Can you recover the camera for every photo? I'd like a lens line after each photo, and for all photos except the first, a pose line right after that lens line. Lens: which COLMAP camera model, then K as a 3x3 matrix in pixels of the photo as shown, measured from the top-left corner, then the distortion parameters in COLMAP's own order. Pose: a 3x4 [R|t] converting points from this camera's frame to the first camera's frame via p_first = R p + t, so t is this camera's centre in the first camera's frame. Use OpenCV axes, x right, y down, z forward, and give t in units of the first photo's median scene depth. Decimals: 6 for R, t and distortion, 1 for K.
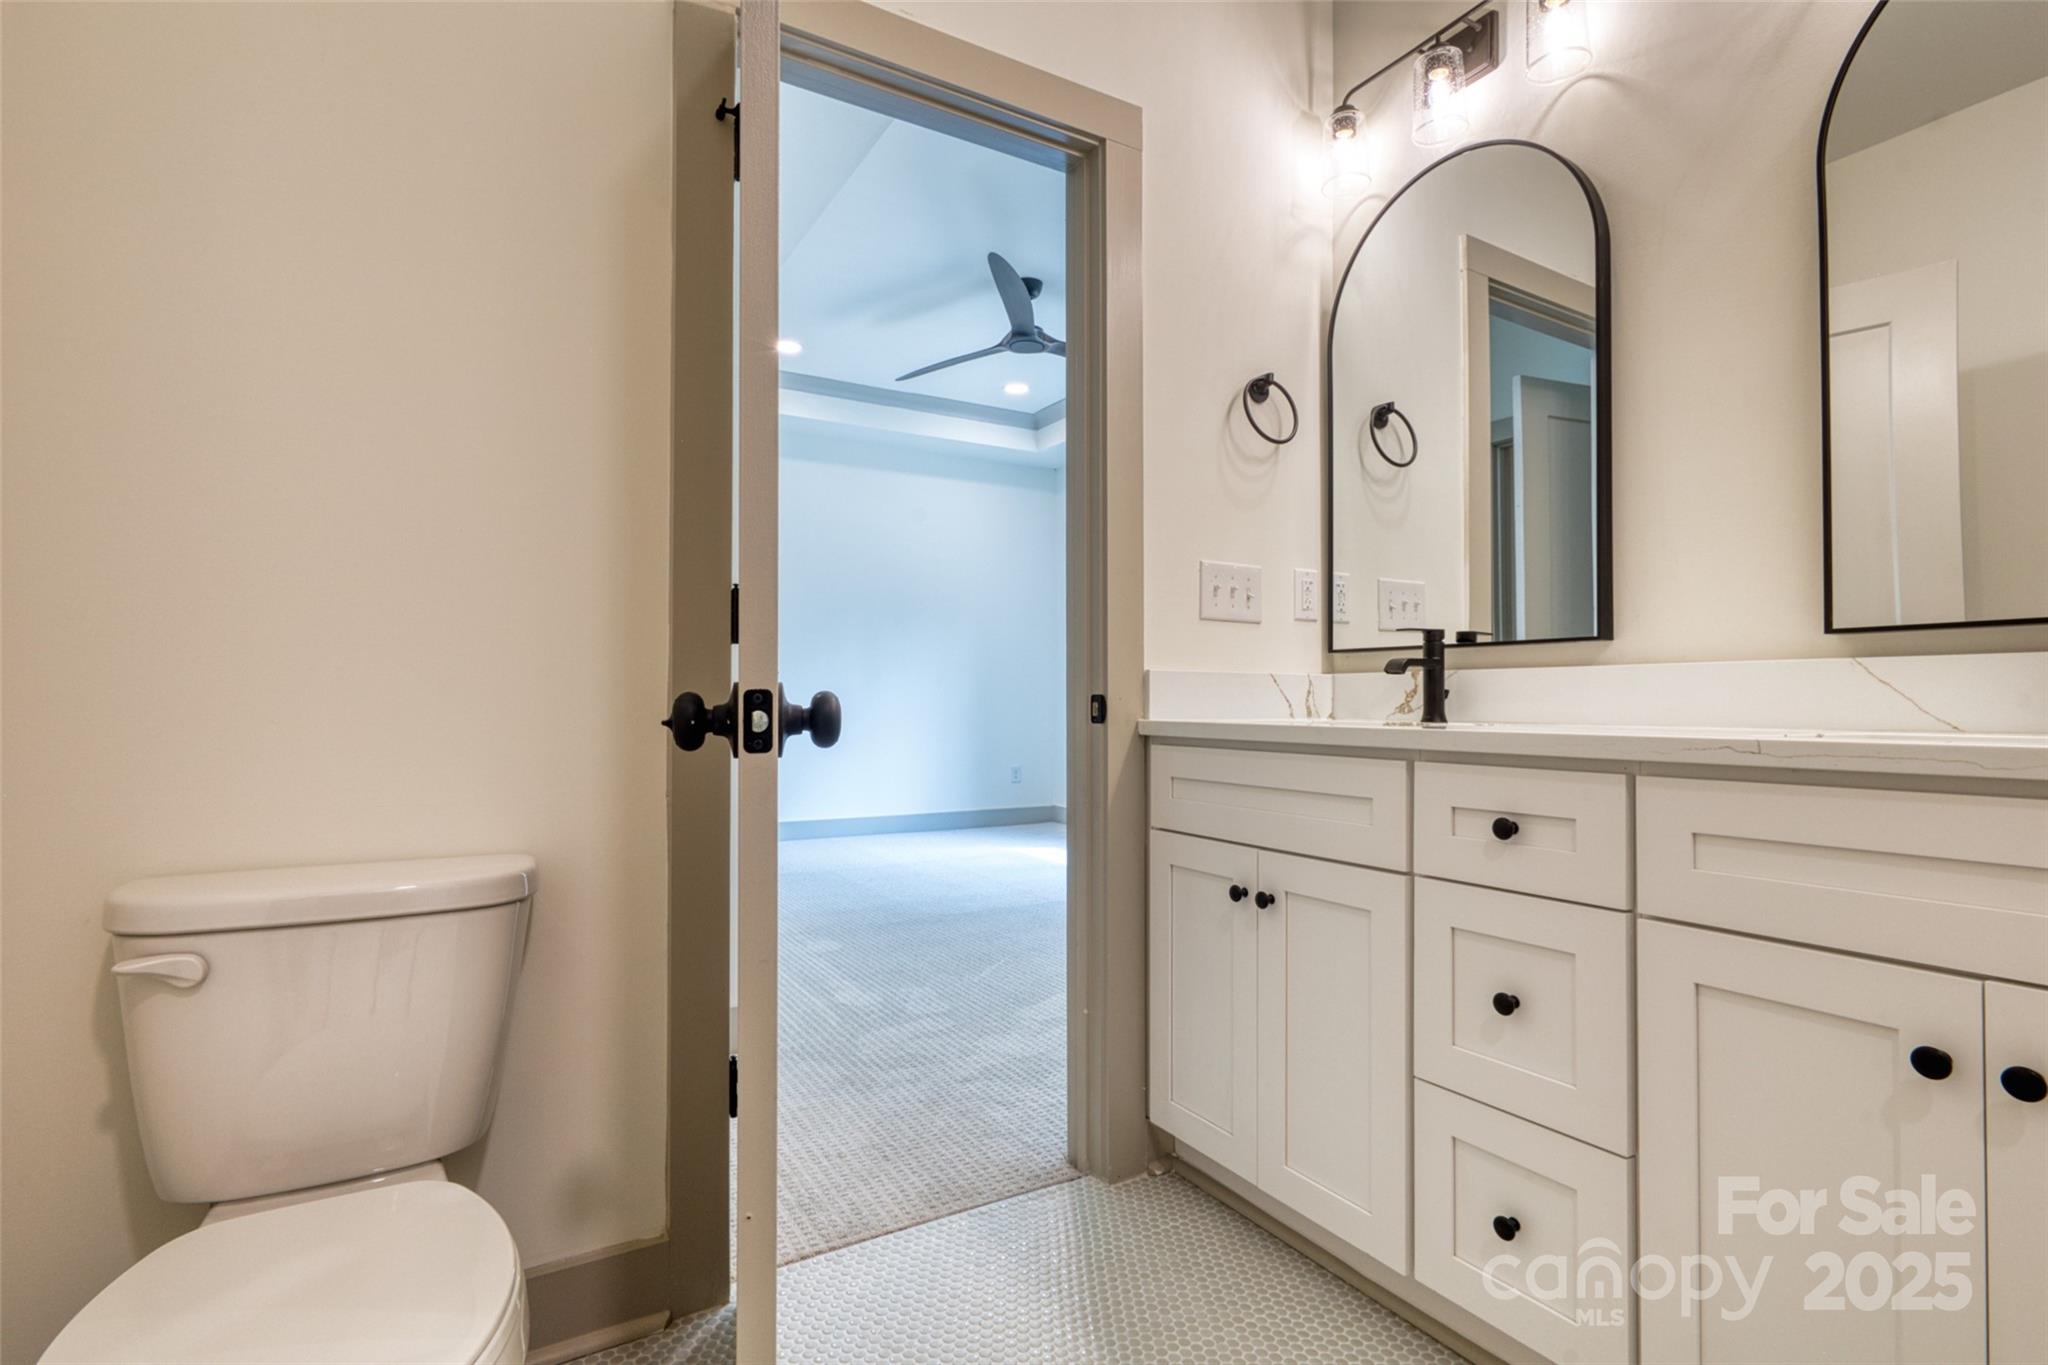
lens RADIAL K [[973.8, 0, 1024.0], [0, 973.8, 682.5], [0, 0, 1]] dist [0.000753, -0.000124]
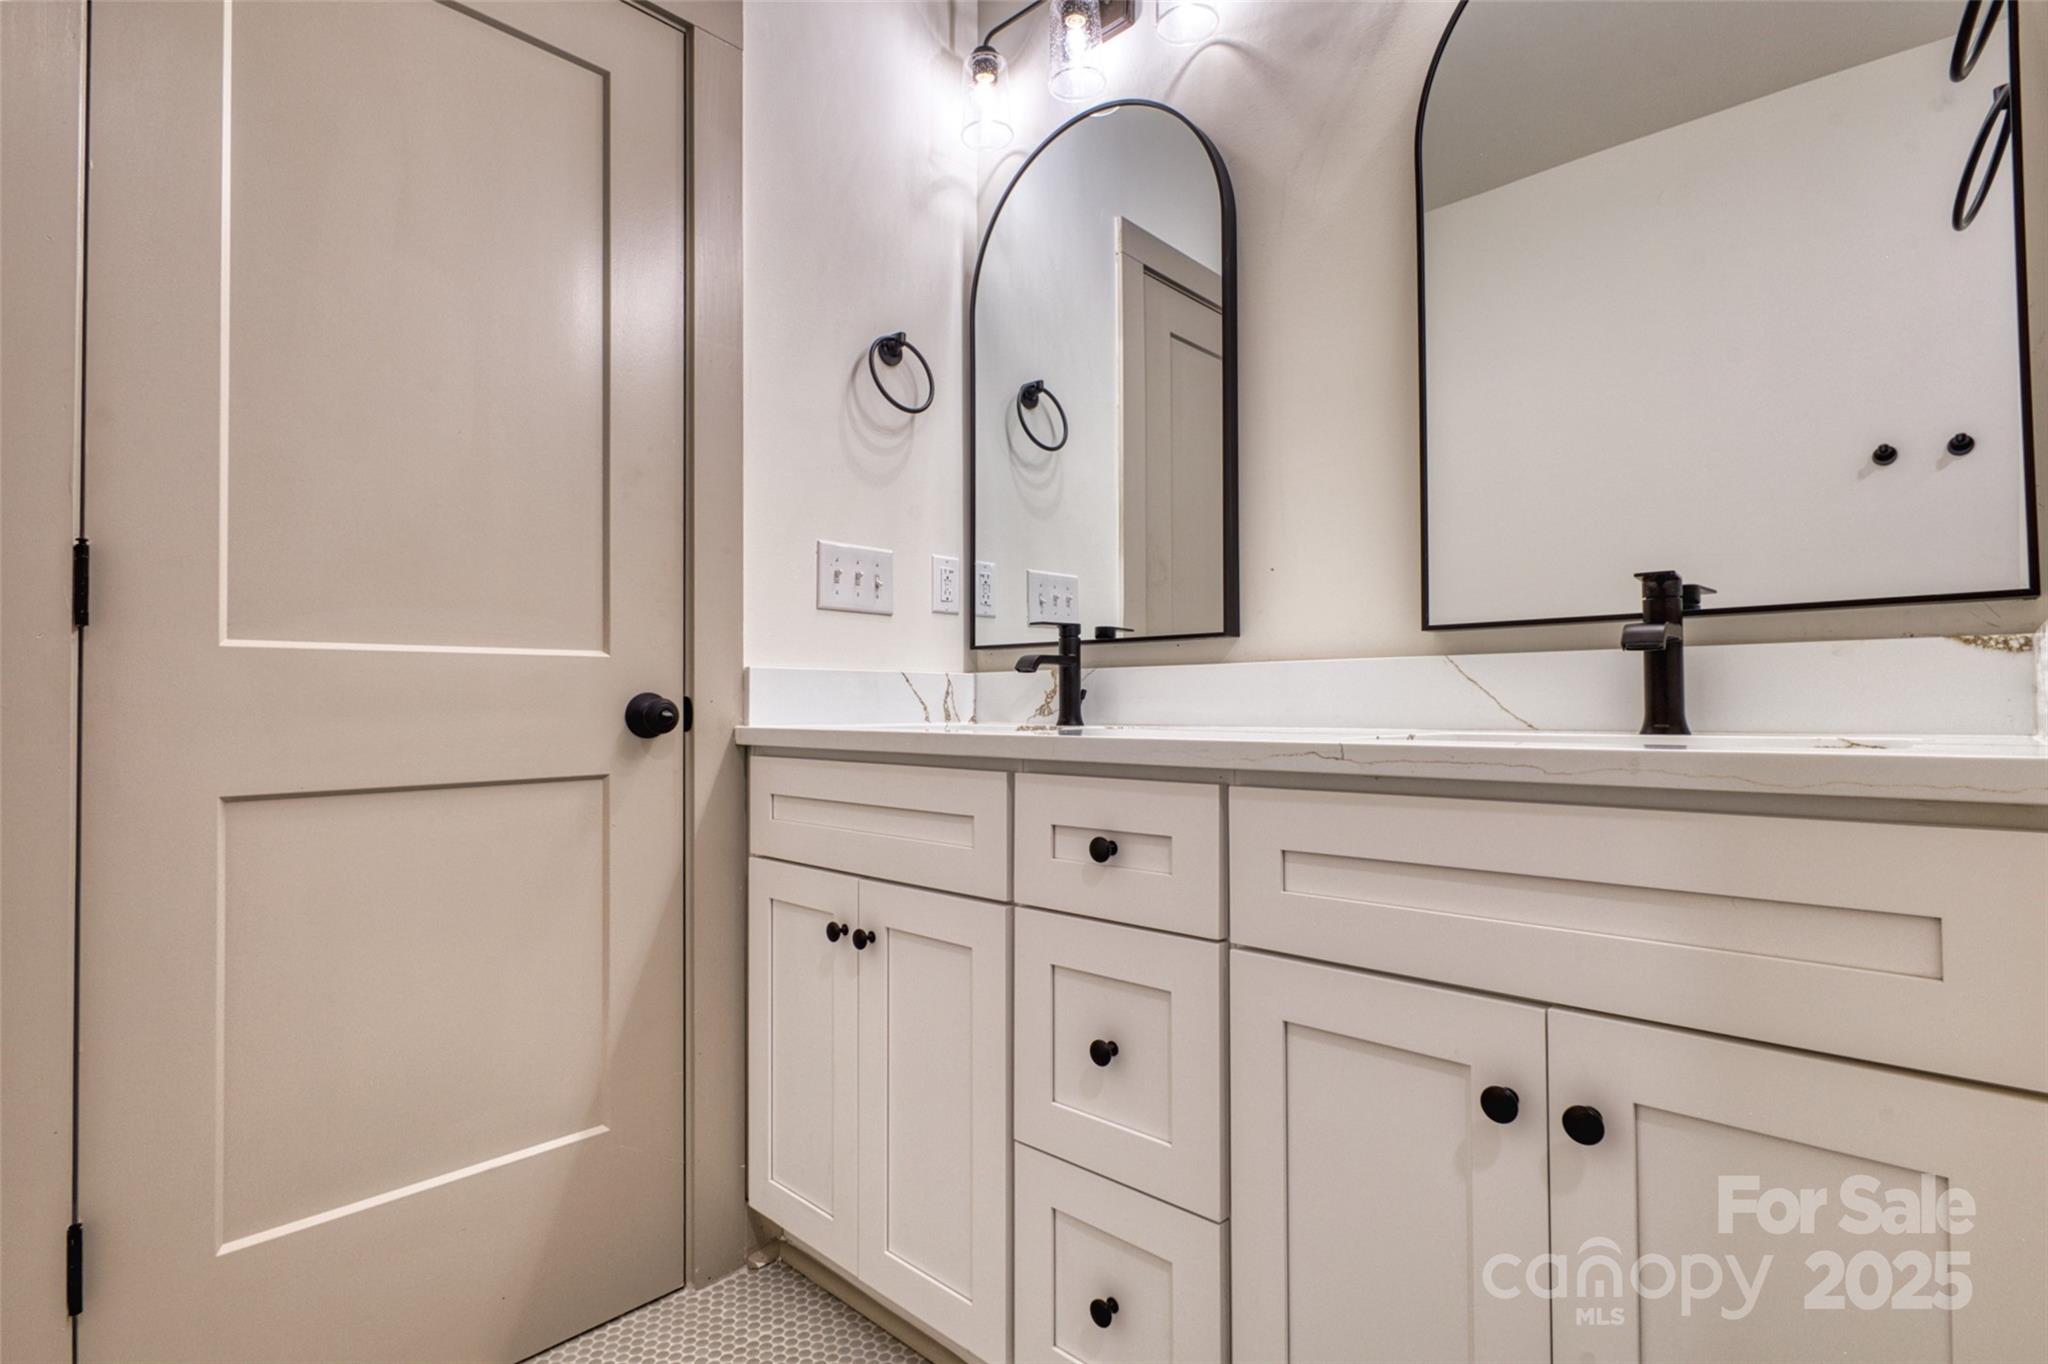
lens RADIAL K [[991.5, 0, 1020.6], [0, 991.5, 684.7], [0, 0, 1]] dist [-0.001007, 0.000922]
pose [[0.962432, -0.001276, 0.271521, 0.122285], [0.001324, 0.999999, 0.000005, 0.002584], [-0.271520, 0.000354, 0.962433, 0.114018]]
